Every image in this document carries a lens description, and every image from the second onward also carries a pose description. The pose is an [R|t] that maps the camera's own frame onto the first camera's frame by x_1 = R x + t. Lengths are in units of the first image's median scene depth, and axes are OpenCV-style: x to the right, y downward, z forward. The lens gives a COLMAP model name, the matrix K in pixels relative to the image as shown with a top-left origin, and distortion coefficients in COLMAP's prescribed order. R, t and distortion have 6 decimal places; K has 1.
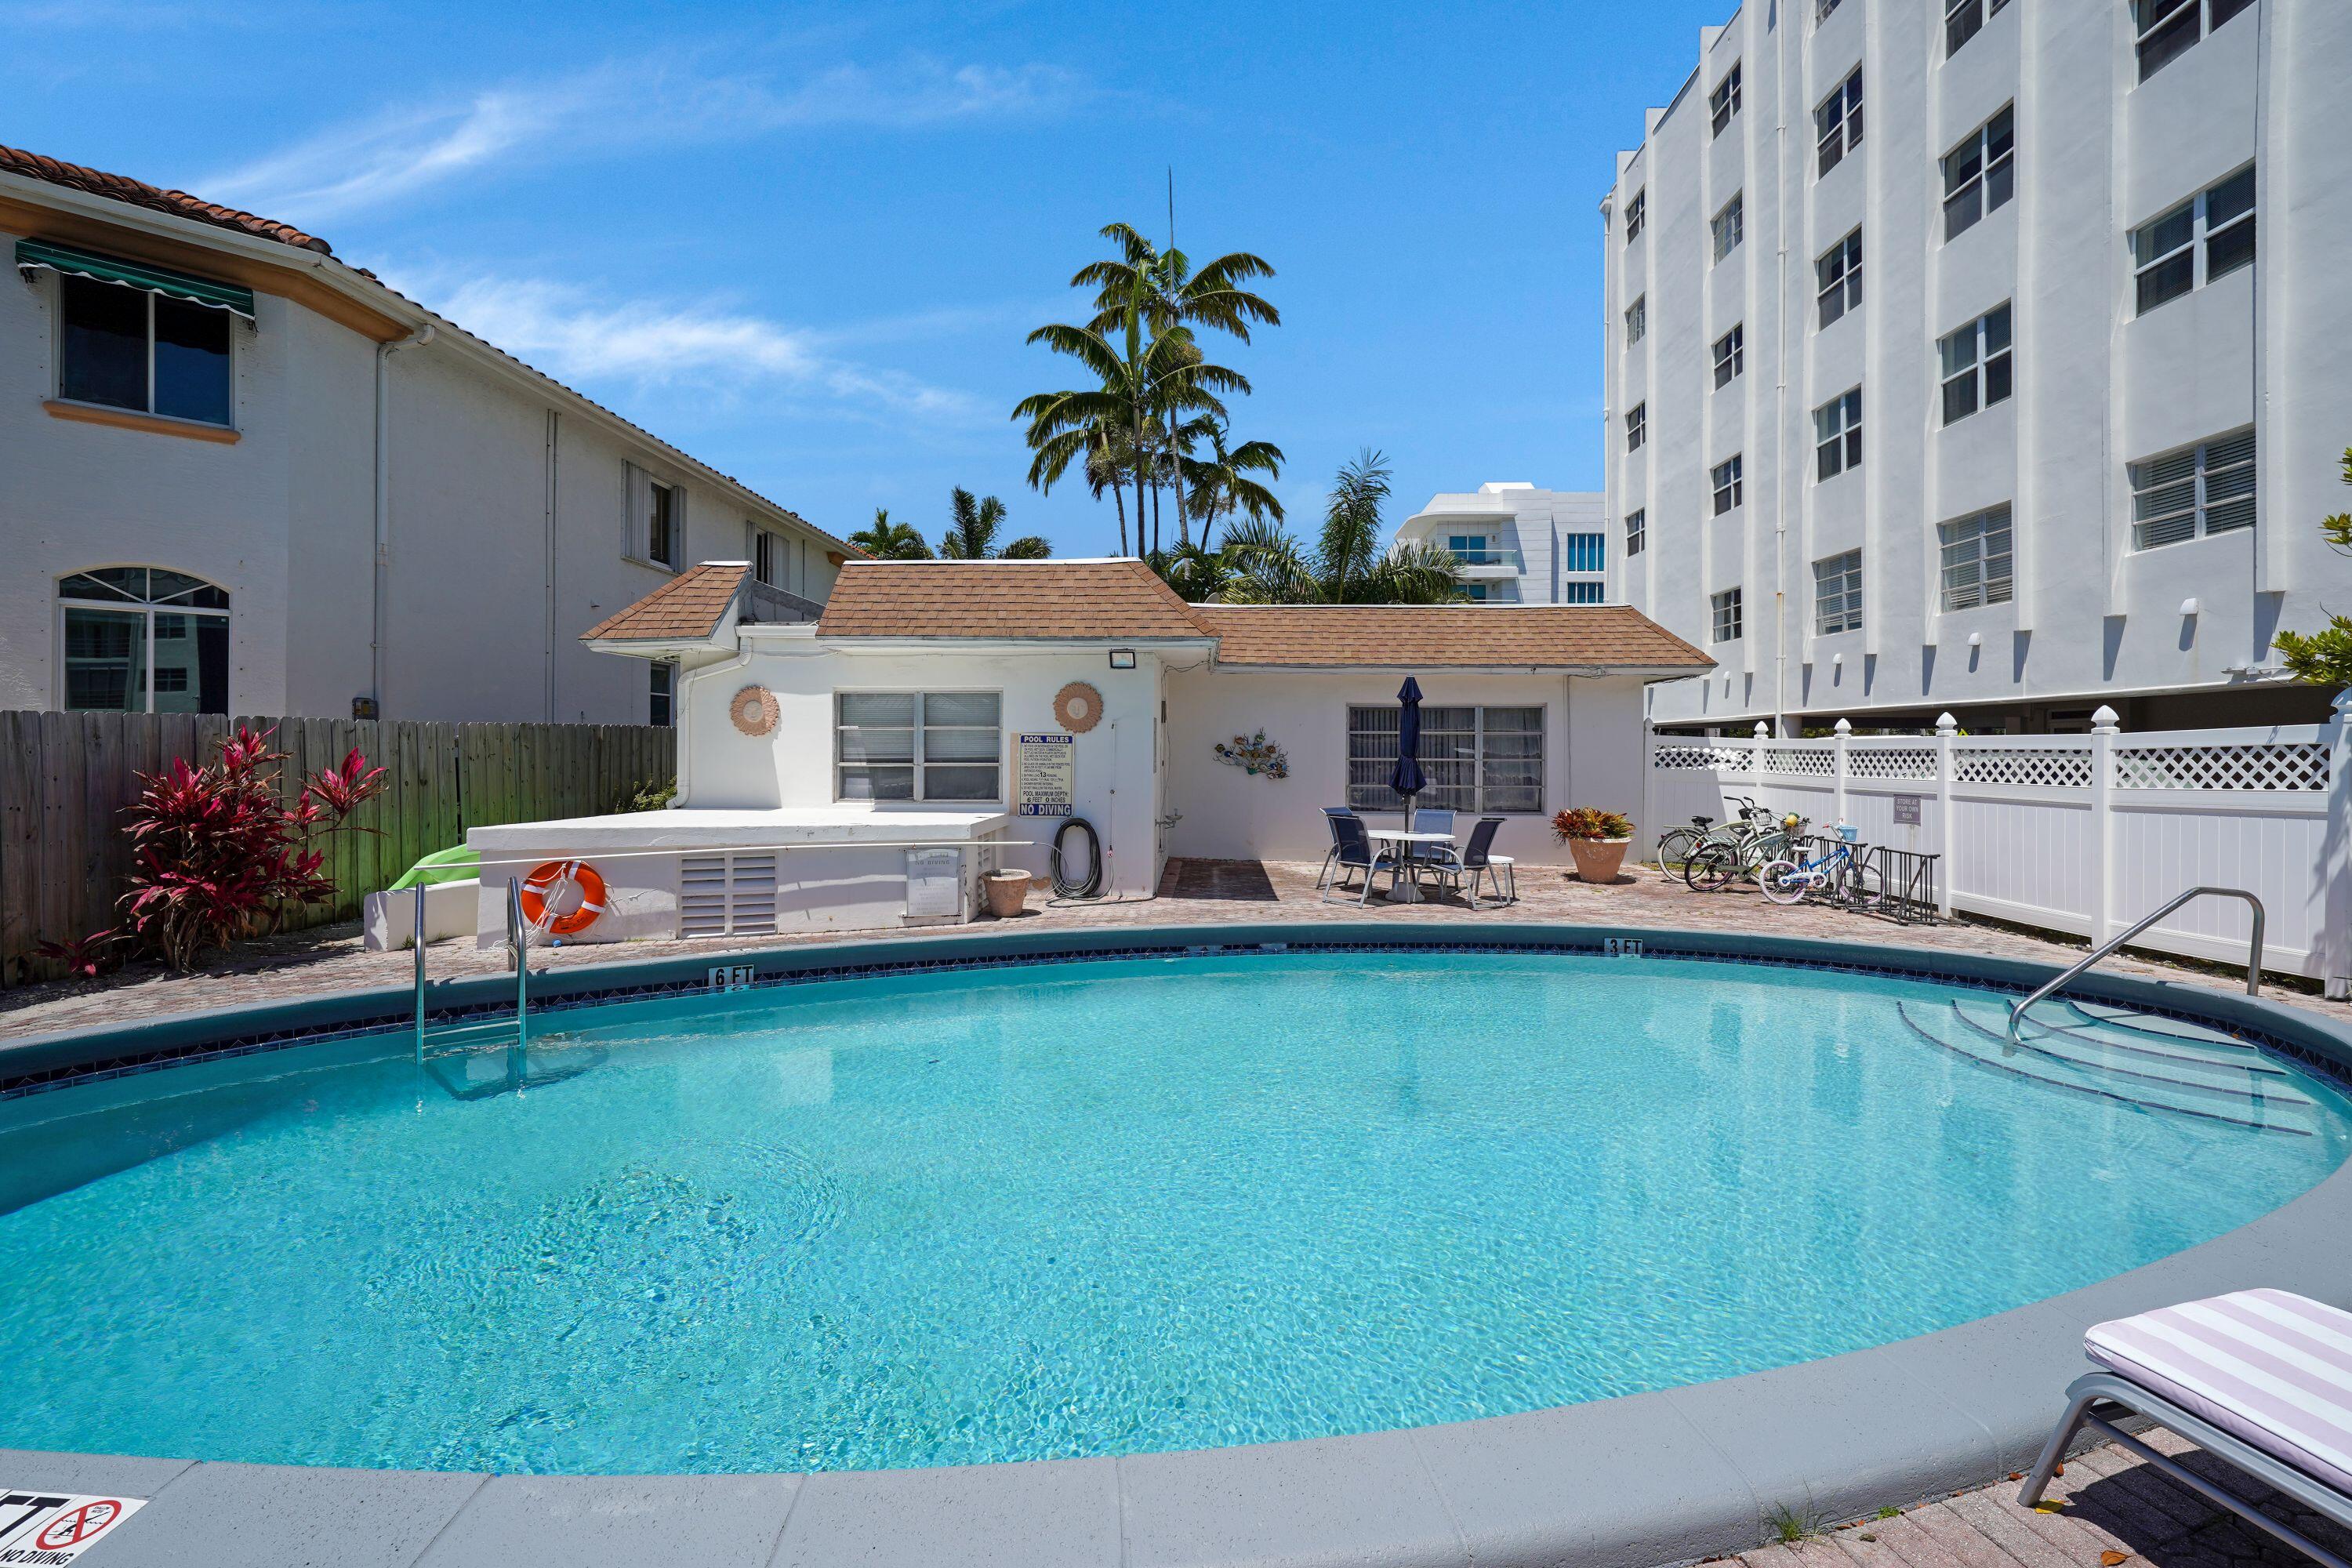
lens RADIAL K [[1026.1, 0, 1178.5], [0, 1026.1, 744.0], [0, 0, 1]] dist [0.001253, -0.000253]
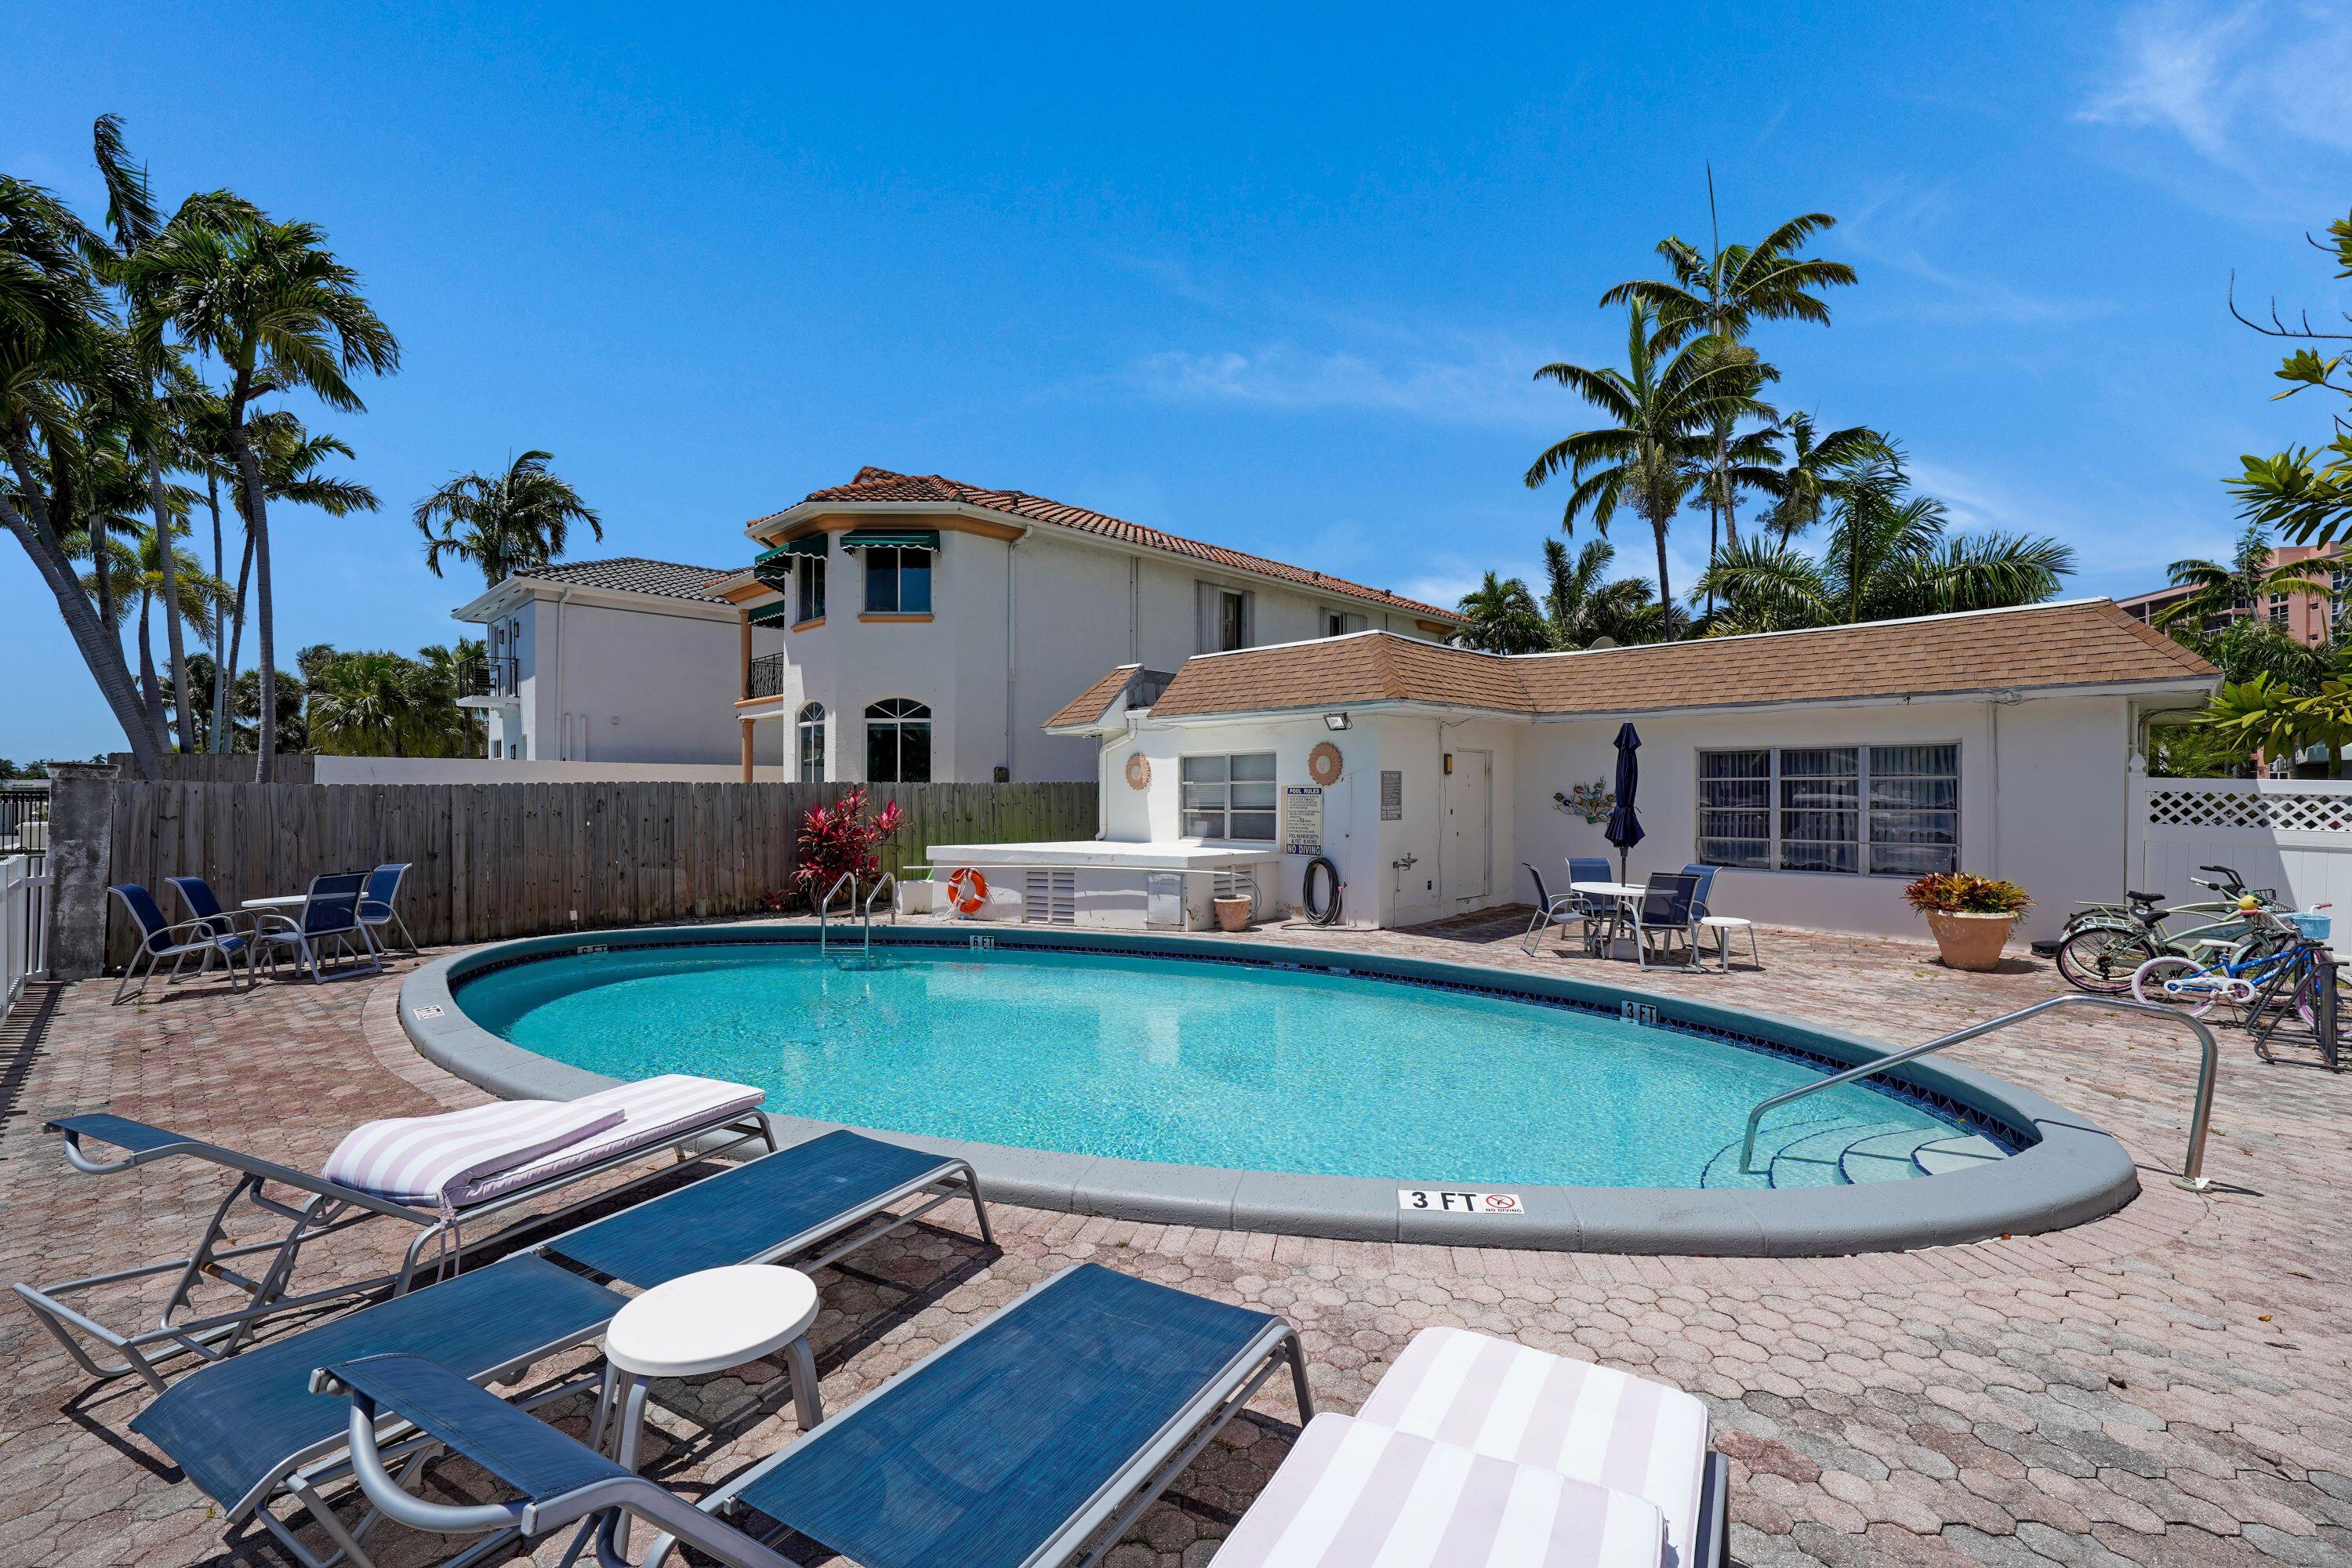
lens RADIAL K [[1026.1, 0, 1187.4], [0, 1026.1, 805.0], [0, 0, 1]] dist [0.001253, -0.000253]
pose [[0.731981, 0.003558, -0.681316, 0.586619], [0.007430, 0.999885, 0.013205, -0.005058], [0.681285, -0.014728, 0.731871, 0.027135]]
